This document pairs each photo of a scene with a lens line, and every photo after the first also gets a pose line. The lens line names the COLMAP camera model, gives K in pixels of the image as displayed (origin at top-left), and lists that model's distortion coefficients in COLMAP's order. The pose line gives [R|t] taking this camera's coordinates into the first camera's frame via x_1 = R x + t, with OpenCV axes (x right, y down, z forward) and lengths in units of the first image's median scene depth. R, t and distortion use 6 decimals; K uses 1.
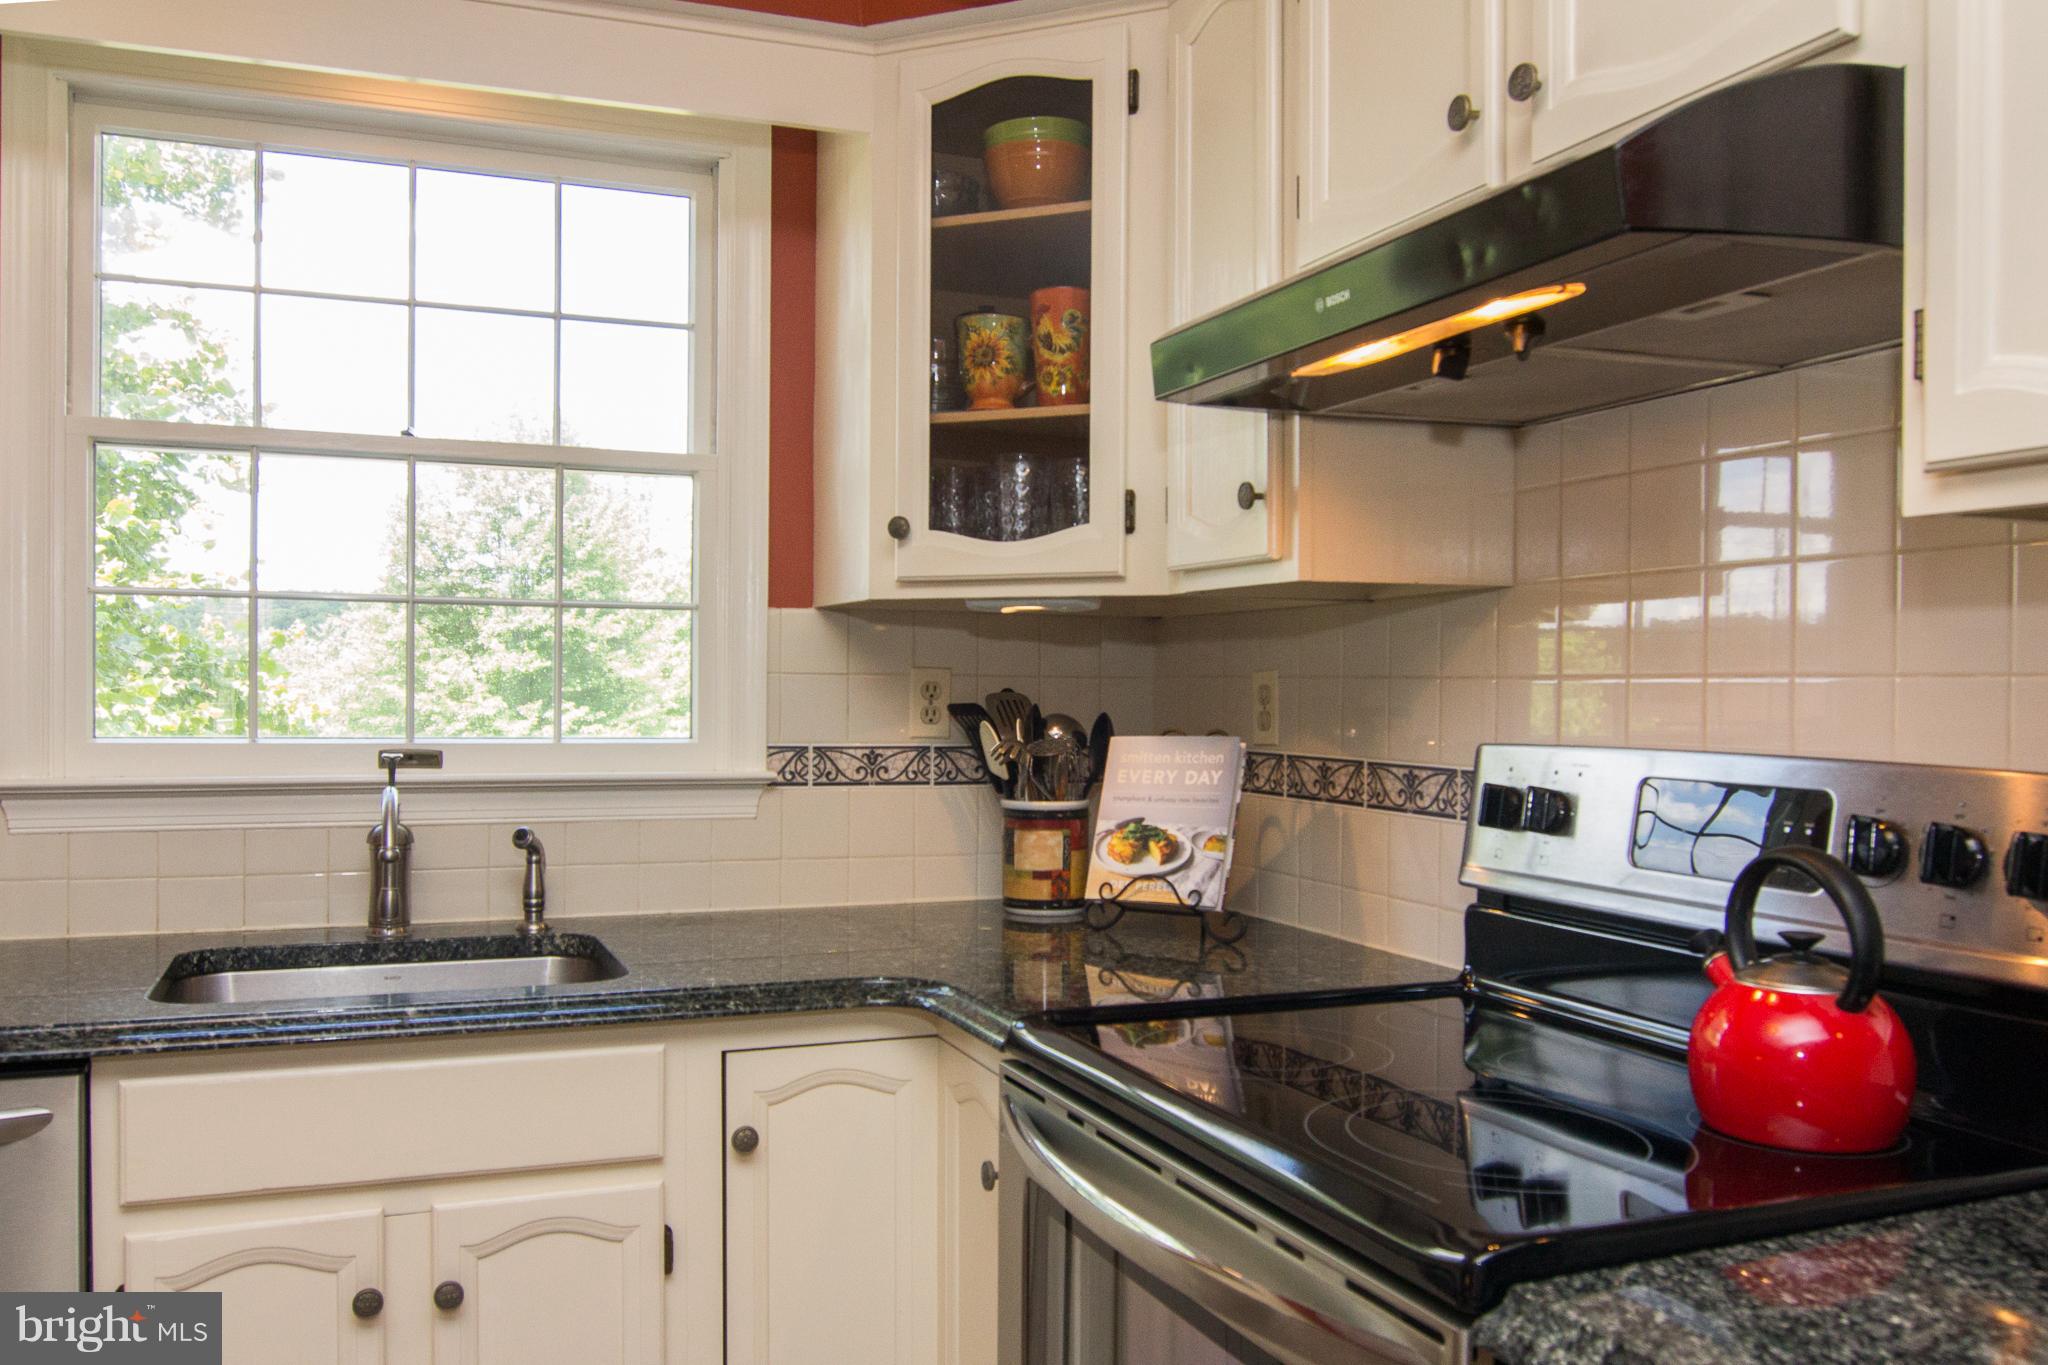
lens RADIAL K [[1689.3, 0, 1018.8], [0, 1689.3, 685.8], [0, 0, 1]] dist [0.001317, -0.005210]
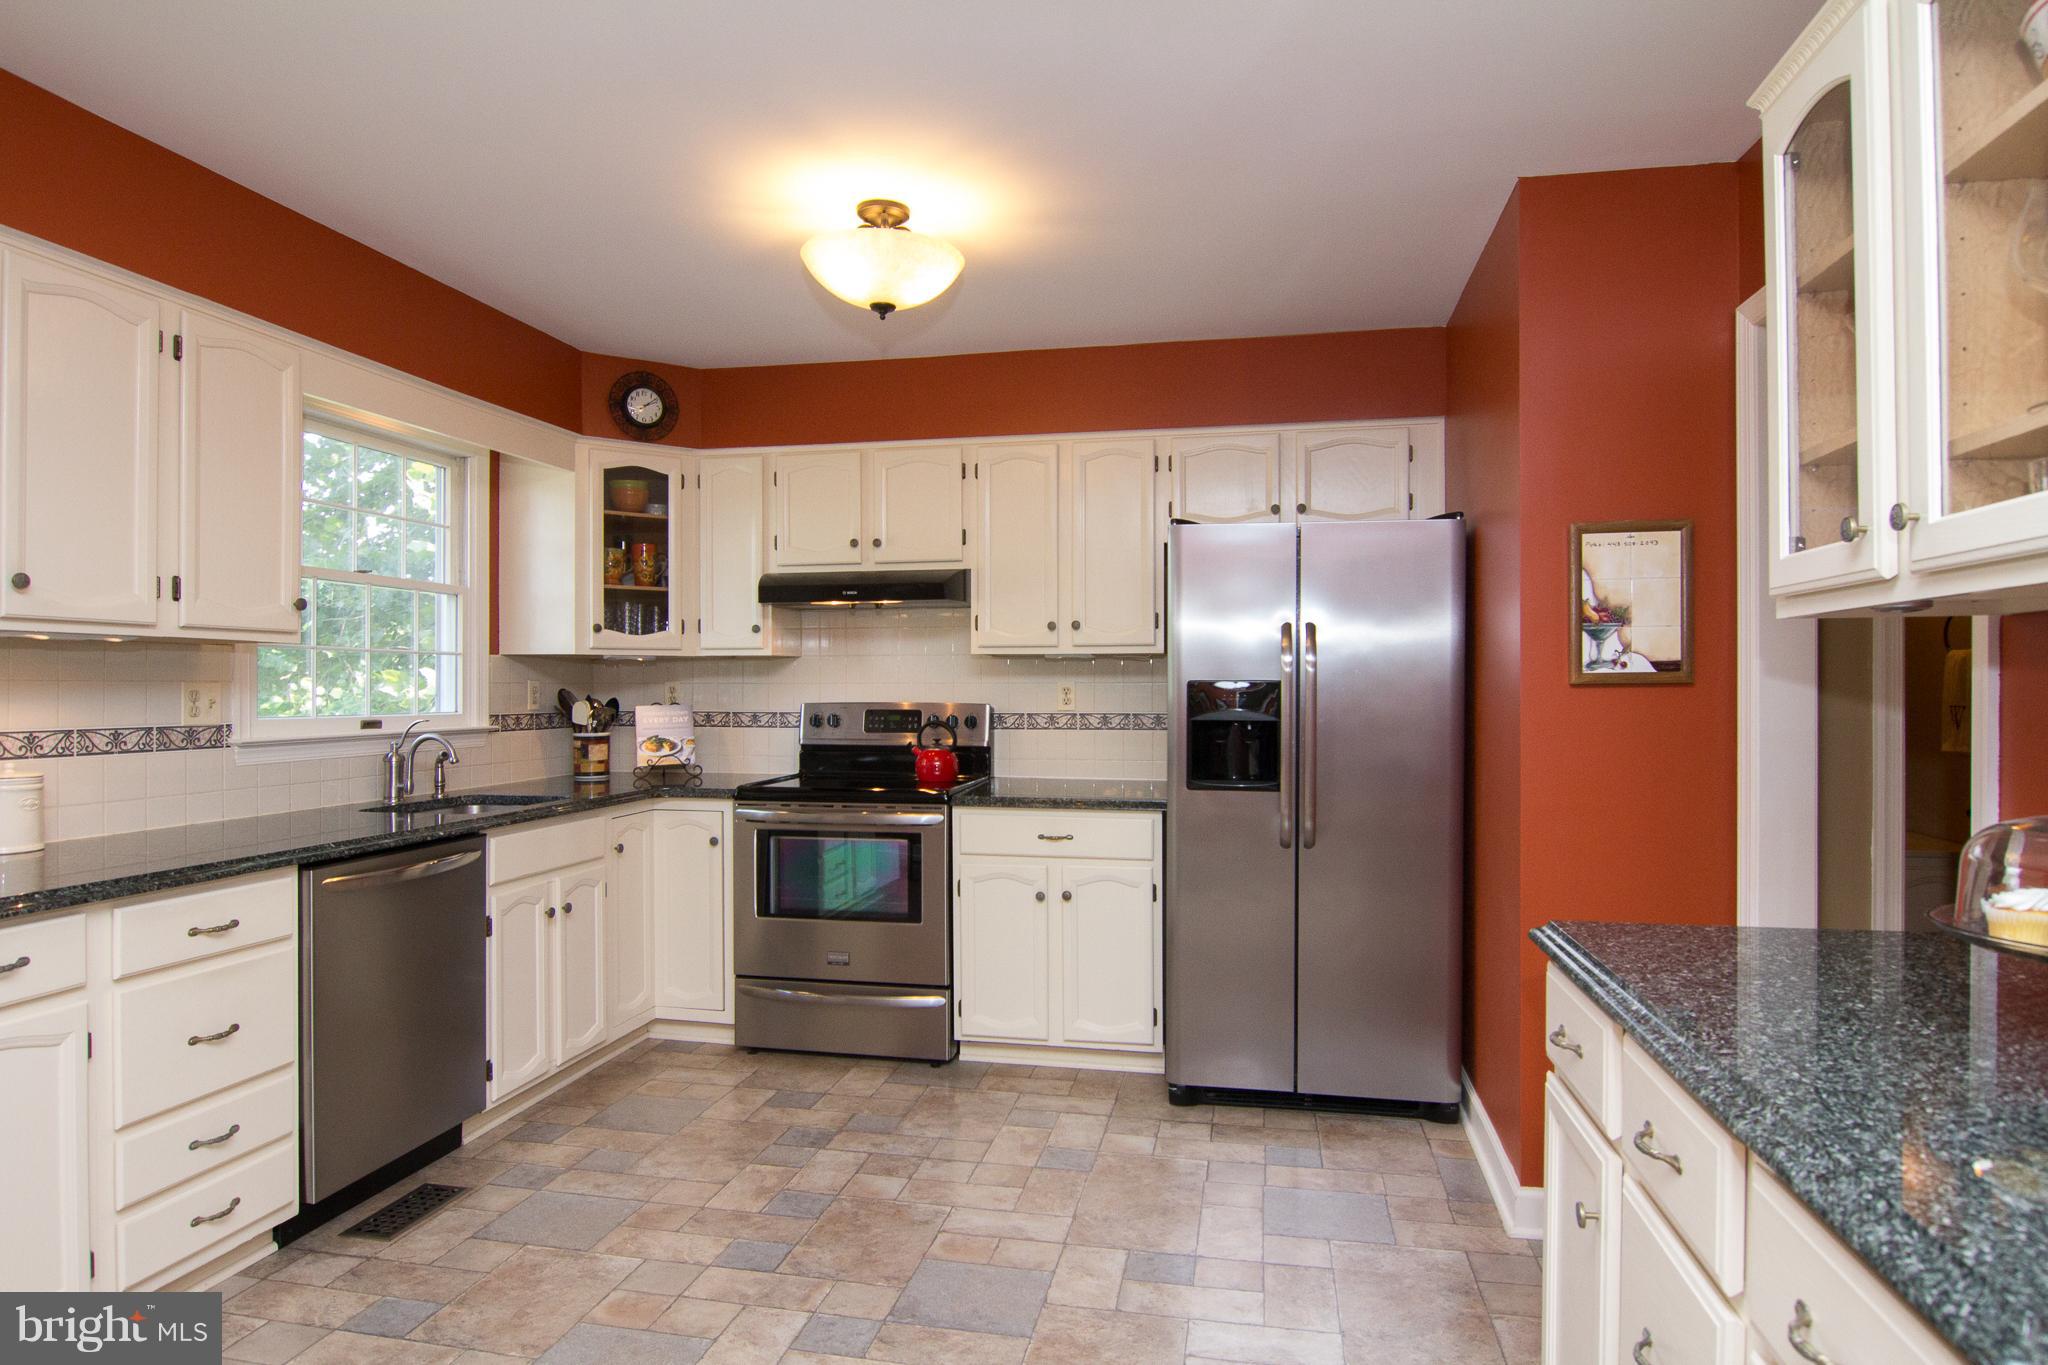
lens RADIAL K [[1689.3, 0, 1024.4], [0, 1689.3, 679.8], [0, 0, 1]] dist [0.001317, -0.005210]
pose [[0.482192, -0.006756, 0.876040, -1.939984], [0.002611, 0.999977, 0.006274, -0.026552], [-0.876062, -0.000739, 0.482198, -0.806803]]
